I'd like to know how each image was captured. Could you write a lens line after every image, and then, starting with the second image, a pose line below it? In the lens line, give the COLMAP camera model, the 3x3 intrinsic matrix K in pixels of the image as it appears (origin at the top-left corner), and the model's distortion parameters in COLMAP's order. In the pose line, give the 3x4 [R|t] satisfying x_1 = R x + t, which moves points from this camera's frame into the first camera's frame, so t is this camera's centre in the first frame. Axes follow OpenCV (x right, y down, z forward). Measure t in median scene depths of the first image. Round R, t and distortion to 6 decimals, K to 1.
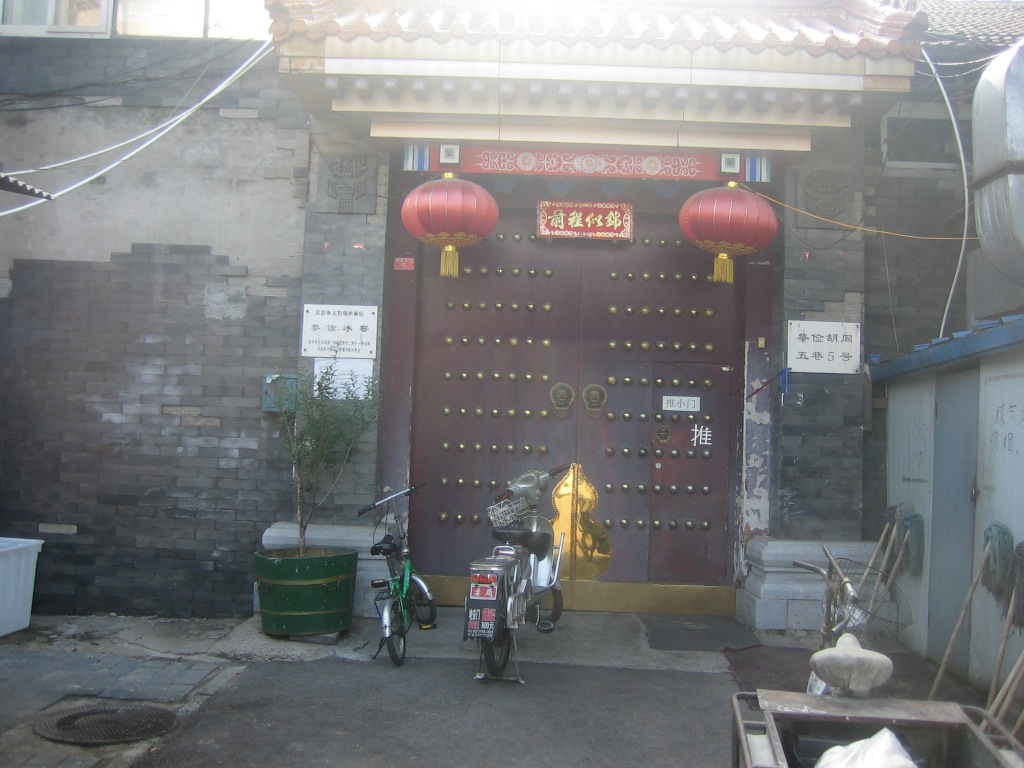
lens RADIAL K [[1056.6, 0, 512.0], [0, 1056.6, 384.0], [0, 0, 1]] dist [-0.143451, 0.173219]
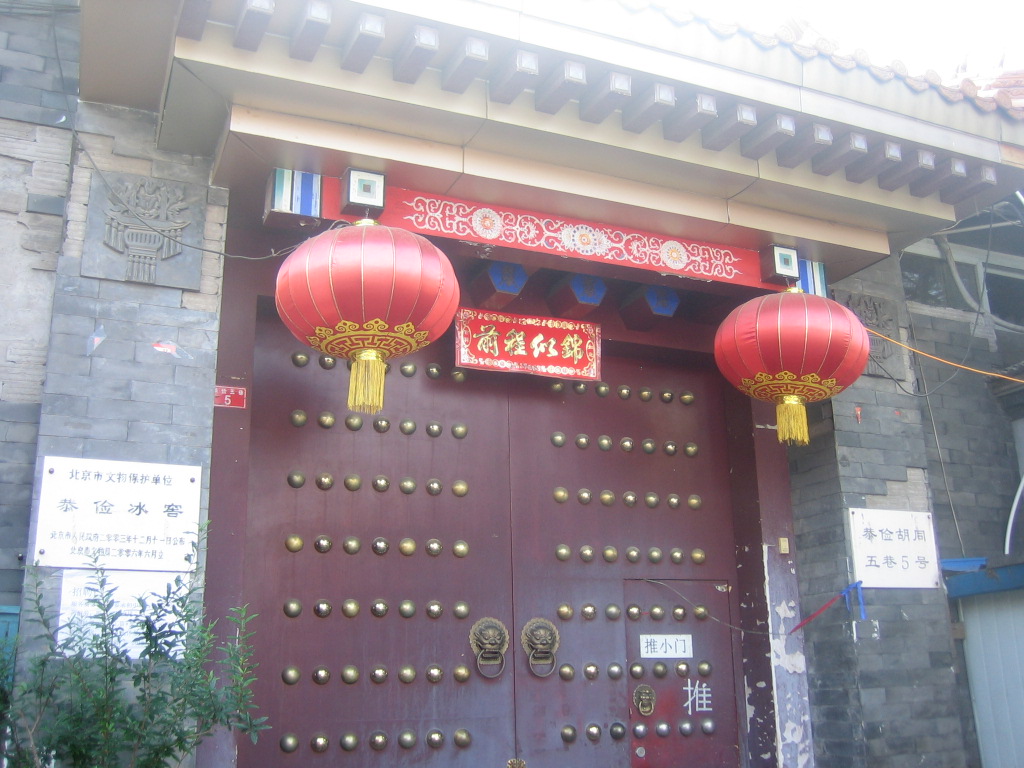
lens RADIAL K [[1056.6, 0, 512.0], [0, 1056.6, 384.0], [0, 0, 1]] dist [-0.143451, 0.173219]
pose [[0.909836, 0.067250, 0.409482, -0.197979], [0.028312, 0.974421, -0.222938, 0.002876], [-0.414000, 0.214431, 0.884660, 0.486458]]
